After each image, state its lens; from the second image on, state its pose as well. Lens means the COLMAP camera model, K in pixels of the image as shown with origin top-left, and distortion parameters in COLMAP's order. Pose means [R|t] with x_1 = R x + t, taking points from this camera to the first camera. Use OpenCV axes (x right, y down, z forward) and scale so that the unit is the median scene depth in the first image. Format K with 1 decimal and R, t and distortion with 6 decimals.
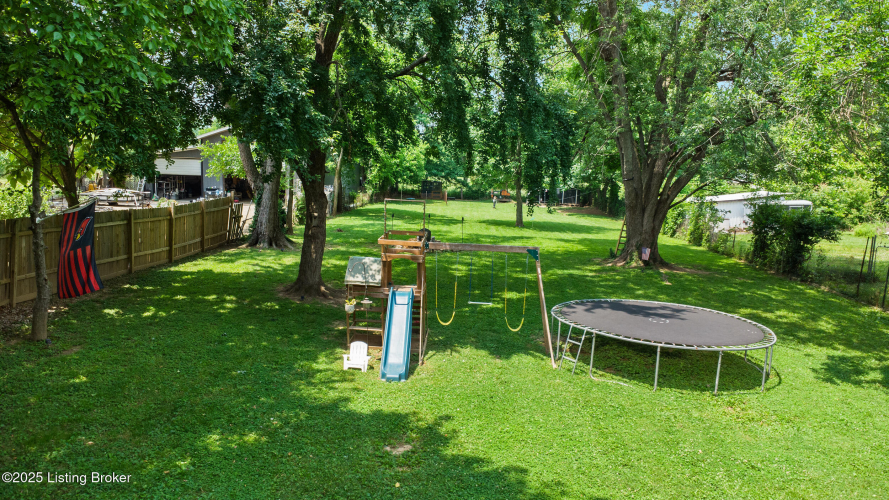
lens RADIAL K [[645.5, 0, 448.4], [0, 645.5, 249.0], [0, 0, 1]] dist [0.019985, -0.025974]
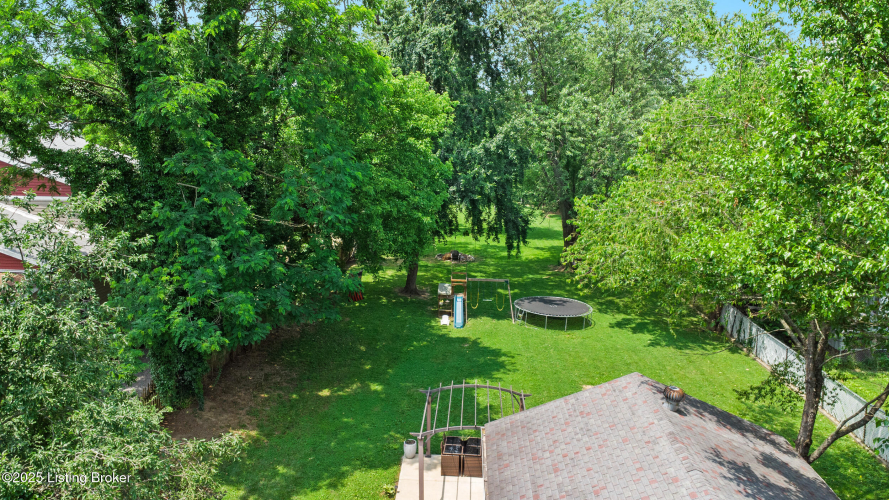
lens RADIAL K [[645.5, 0, 441.4], [0, 645.5, 250.2], [0, 0, 1]] dist [0.019985, -0.025974]
pose [[0.999727, -0.014242, -0.018502, -0.097137], [0.015241, 0.998369, 0.055011, -0.289312], [0.017689, -0.055278, 0.998314, -1.762565]]
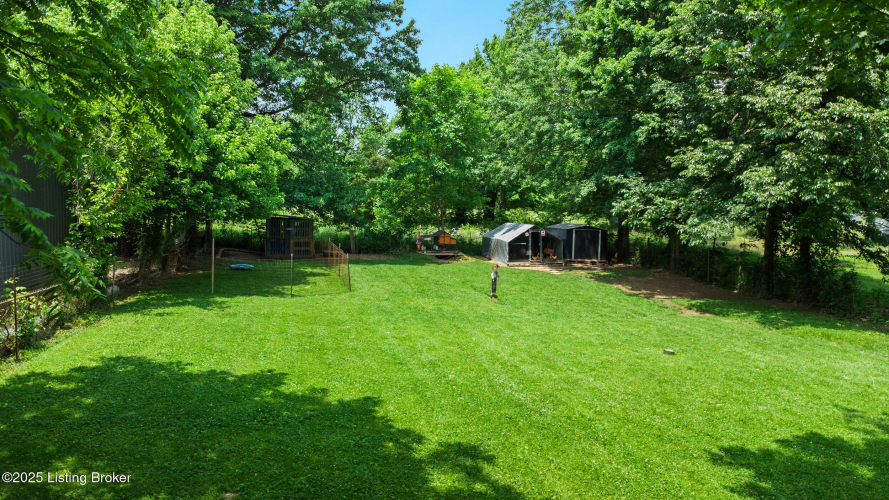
lens RADIAL K [[645.5, 0, 445.0], [0, 645.5, 249.7], [0, 0, 1]] dist [0.019985, -0.025974]
pose [[0.969302, -0.018384, 0.245186, -0.036972], [0.028135, 0.998944, -0.036330, -0.072901], [-0.244259, 0.042113, 0.968795, 0.622151]]
